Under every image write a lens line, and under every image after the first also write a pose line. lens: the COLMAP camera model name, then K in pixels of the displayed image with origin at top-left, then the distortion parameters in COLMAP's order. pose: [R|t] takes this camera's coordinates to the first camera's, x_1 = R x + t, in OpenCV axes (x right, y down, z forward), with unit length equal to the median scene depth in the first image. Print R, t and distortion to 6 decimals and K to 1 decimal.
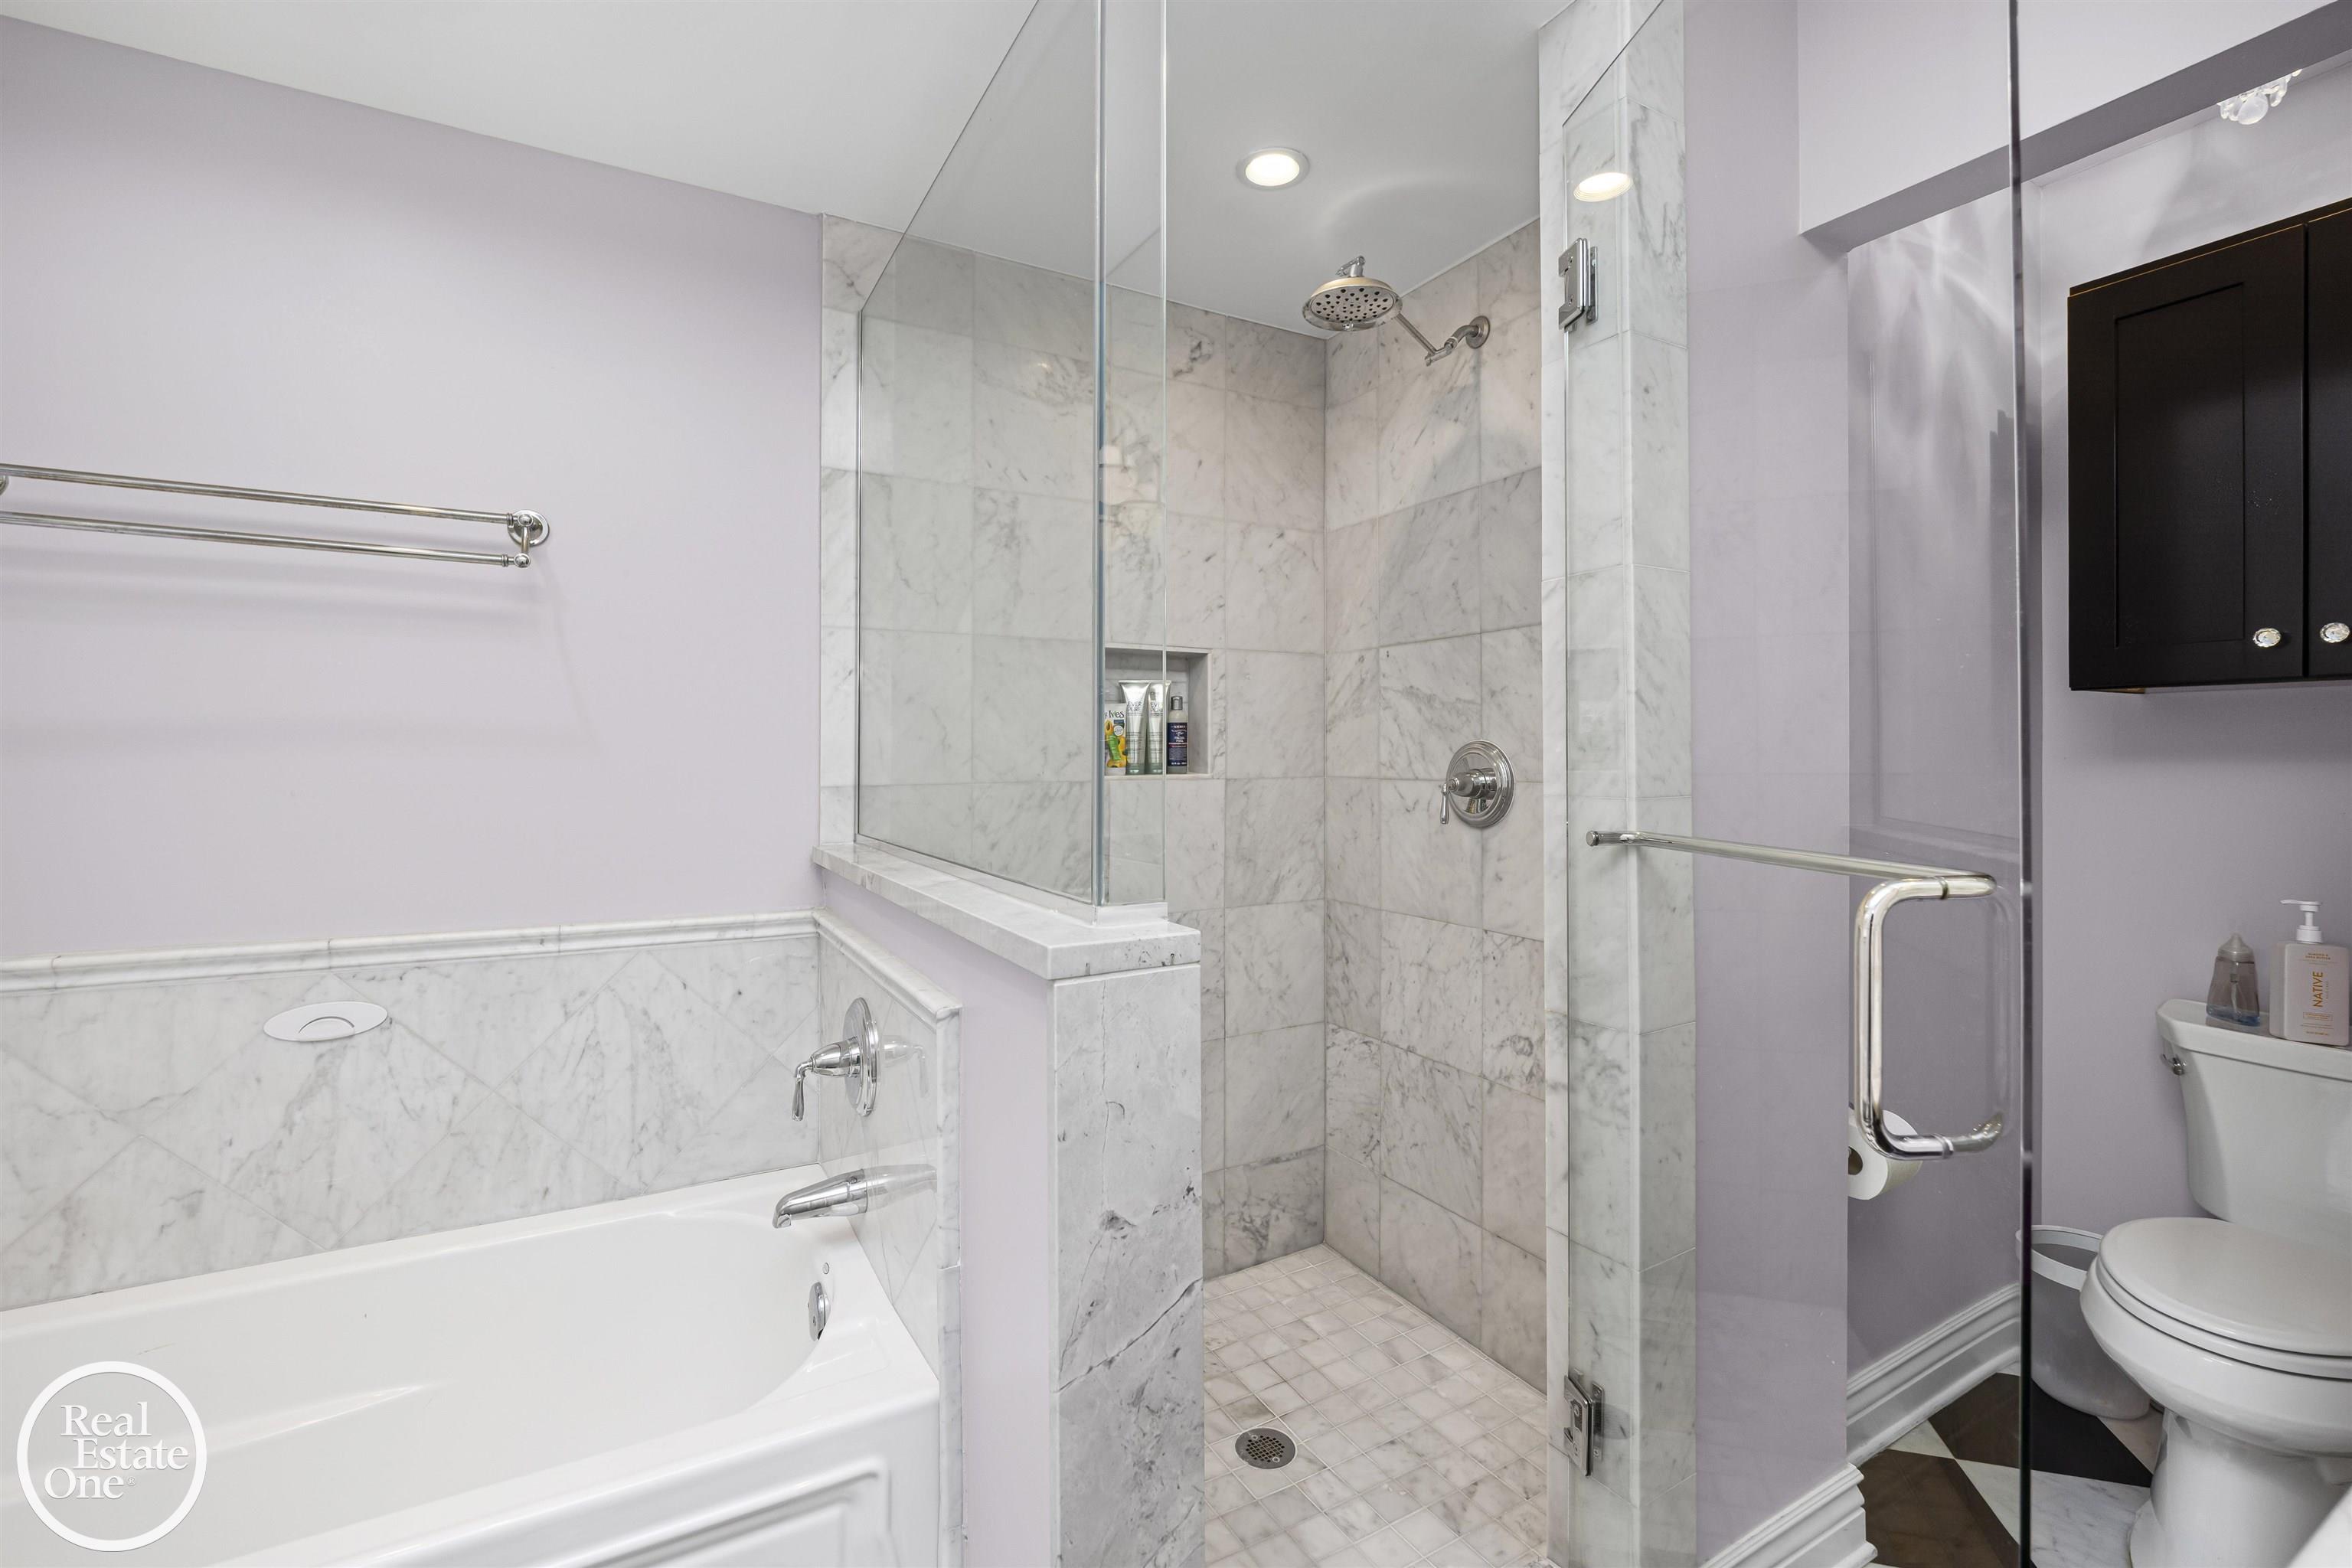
lens RADIAL K [[1015.2, 0, 1176.5], [0, 1015.2, 765.3], [0, 0, 1]] dist [0.001945, -0.000814]
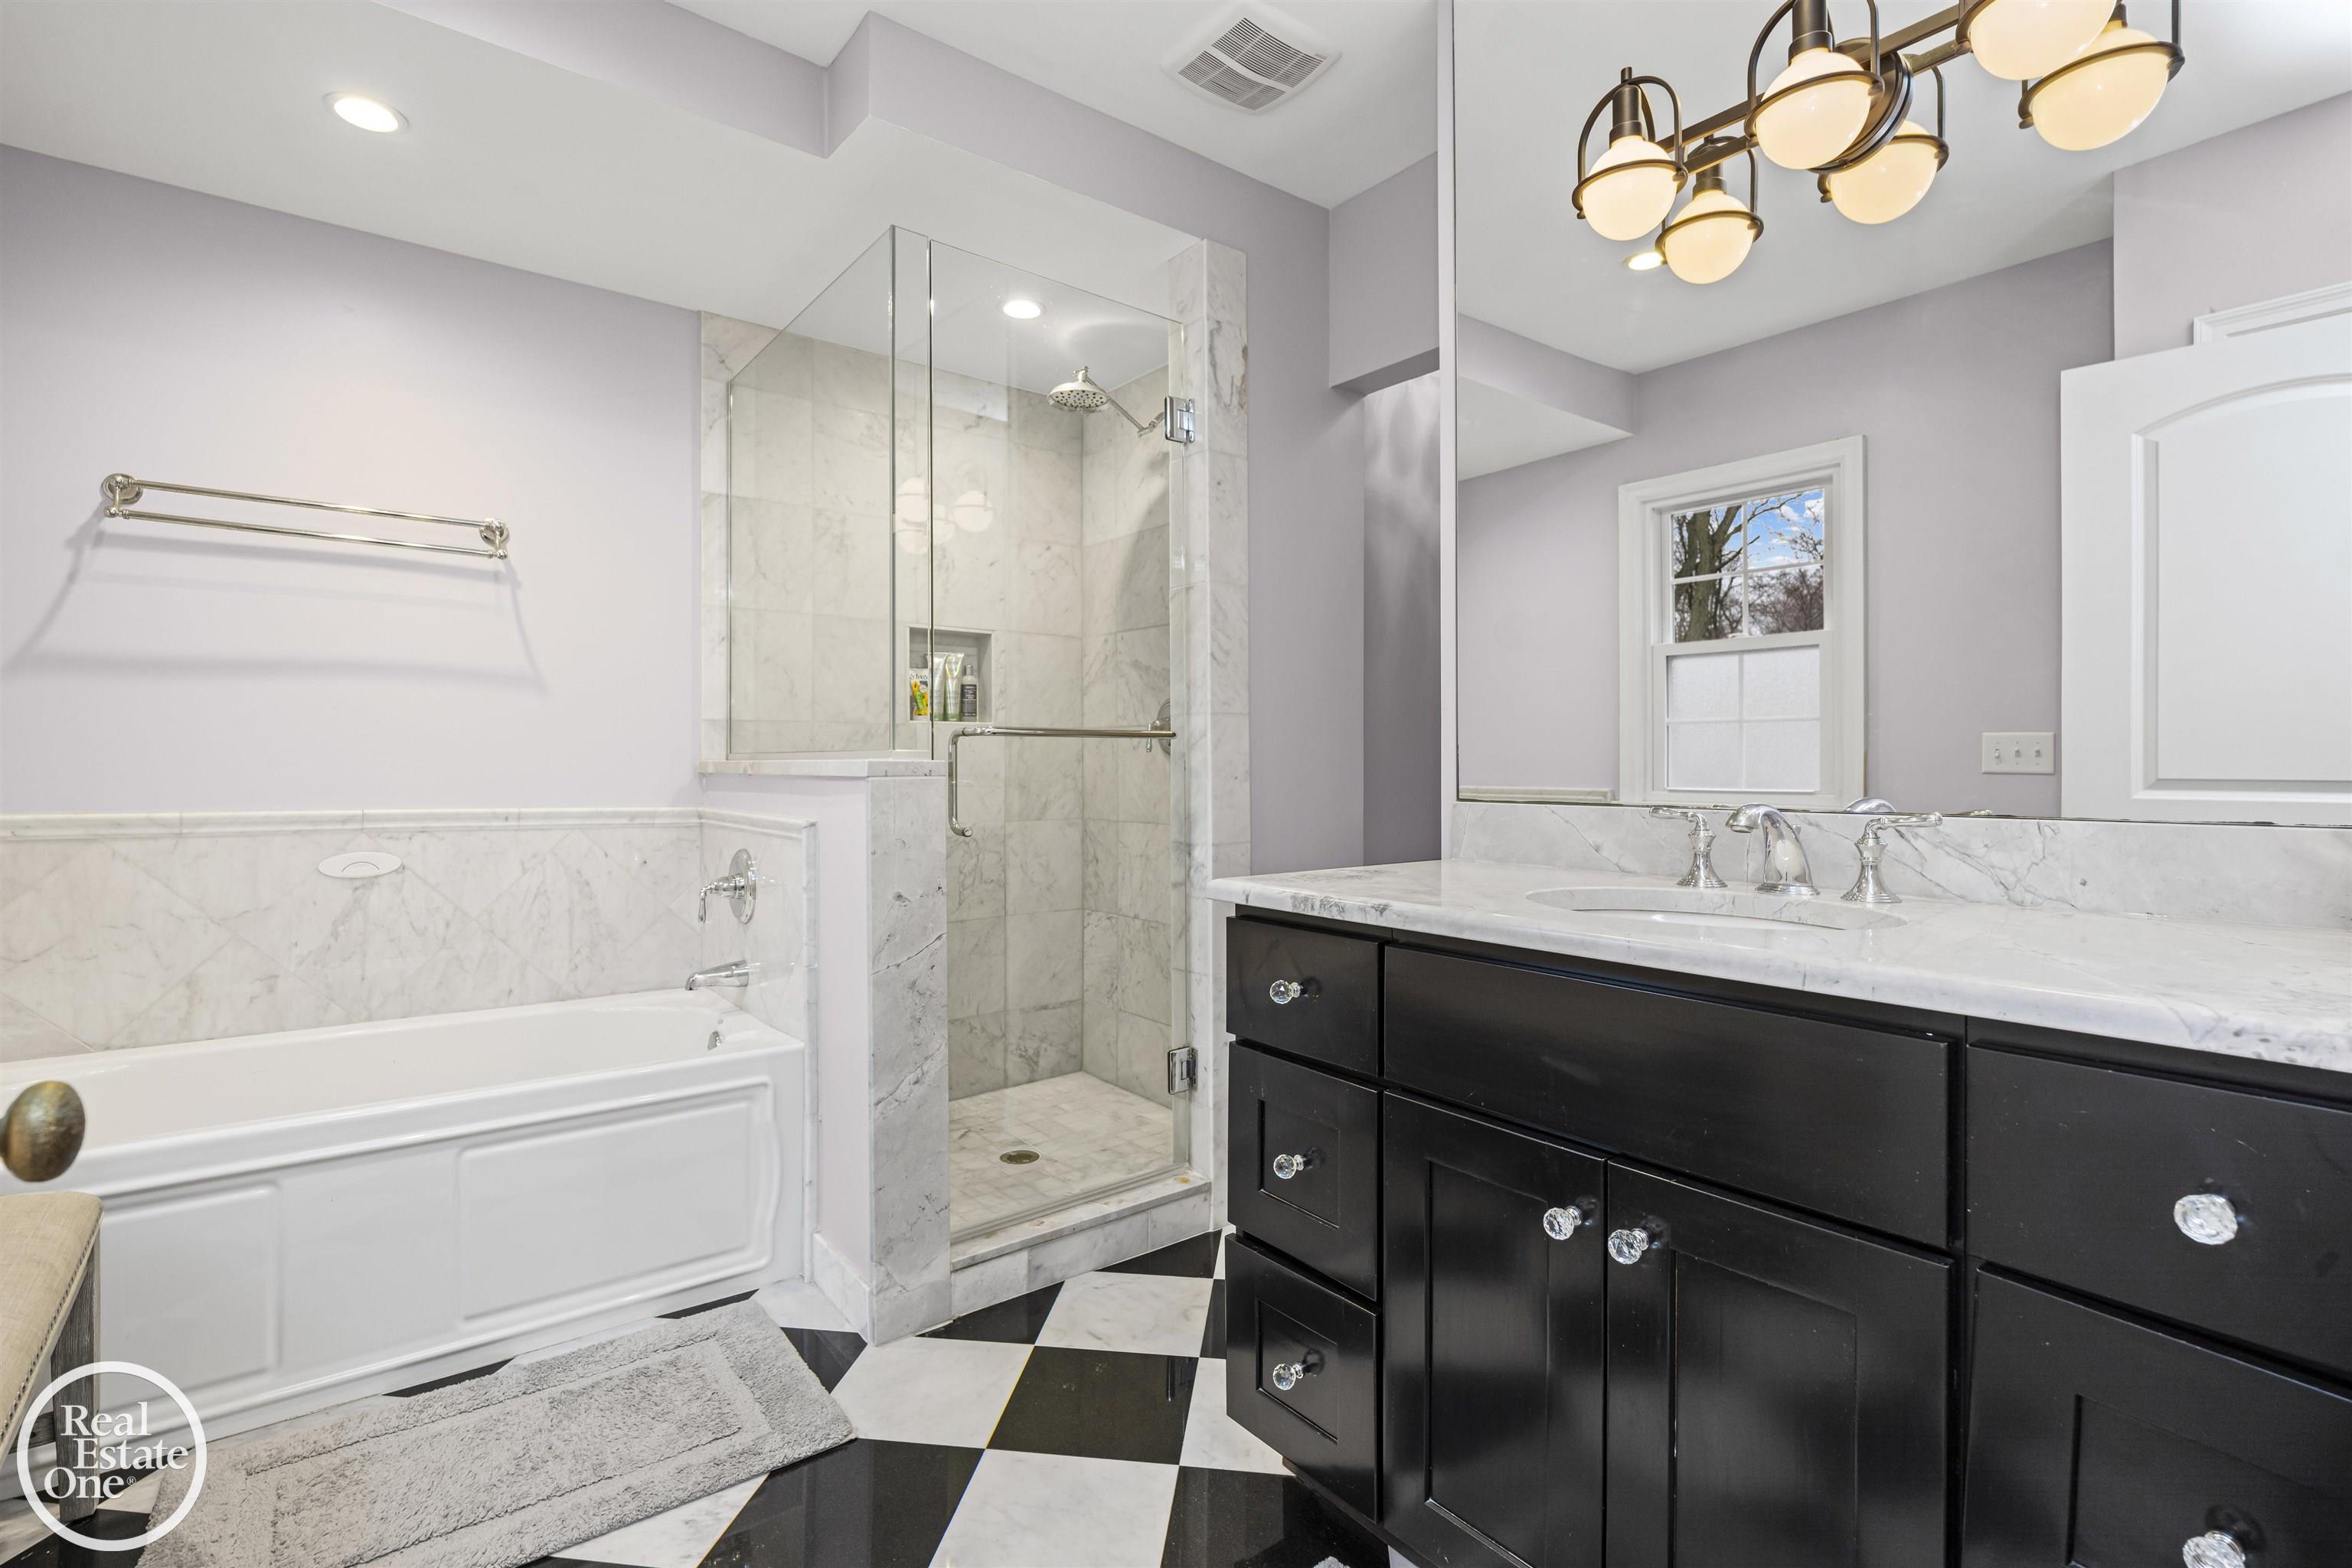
lens RADIAL K [[1133.5, 0, 1222.5], [0, 1133.5, 798.7], [0, 0, 1]] dist [-0.003632, -0.000965]
pose [[0.985613, -0.001426, 0.169013, 0.102508], [-0.001257, 0.999875, 0.015766, 0.112231], [-0.169014, -0.015752, 0.985488, -0.719663]]
